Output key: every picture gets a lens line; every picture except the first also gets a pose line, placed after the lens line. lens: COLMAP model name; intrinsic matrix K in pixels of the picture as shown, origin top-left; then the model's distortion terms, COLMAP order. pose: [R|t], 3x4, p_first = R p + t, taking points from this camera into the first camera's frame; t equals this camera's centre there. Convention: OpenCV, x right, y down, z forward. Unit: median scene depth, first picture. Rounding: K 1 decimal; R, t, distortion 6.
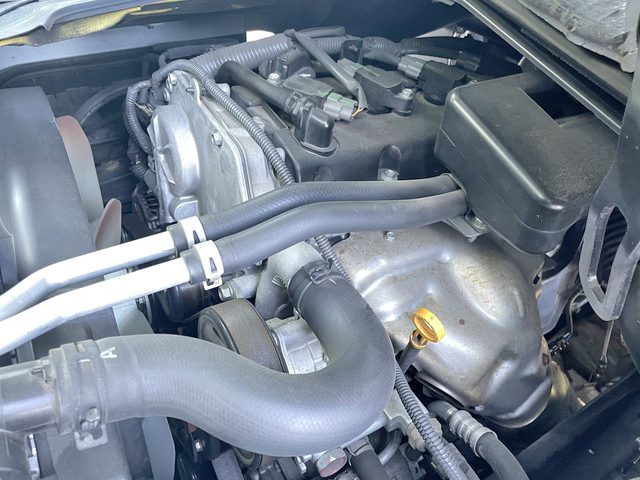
lens RADIAL K [[472.9, 0, 320.0], [0, 472.9, 240.0], [0, 0, 1]] dist [0.000429, 0.000191]
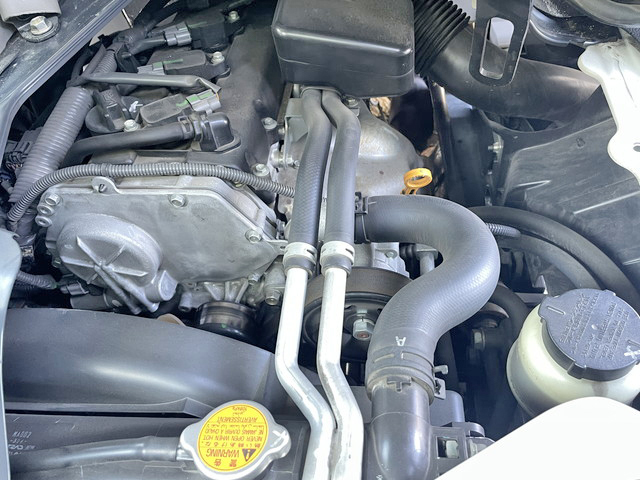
lens RADIAL K [[472.9, 0, 320.0], [0, 472.9, 240.0], [0, 0, 1]] dist [0.000429, 0.000191]
pose [[0.553489, -0.742564, 0.377159, -0.468424], [0.667195, 0.666375, 0.332859, -0.277299], [-0.498498, 0.067405, 0.864266, -0.010607]]
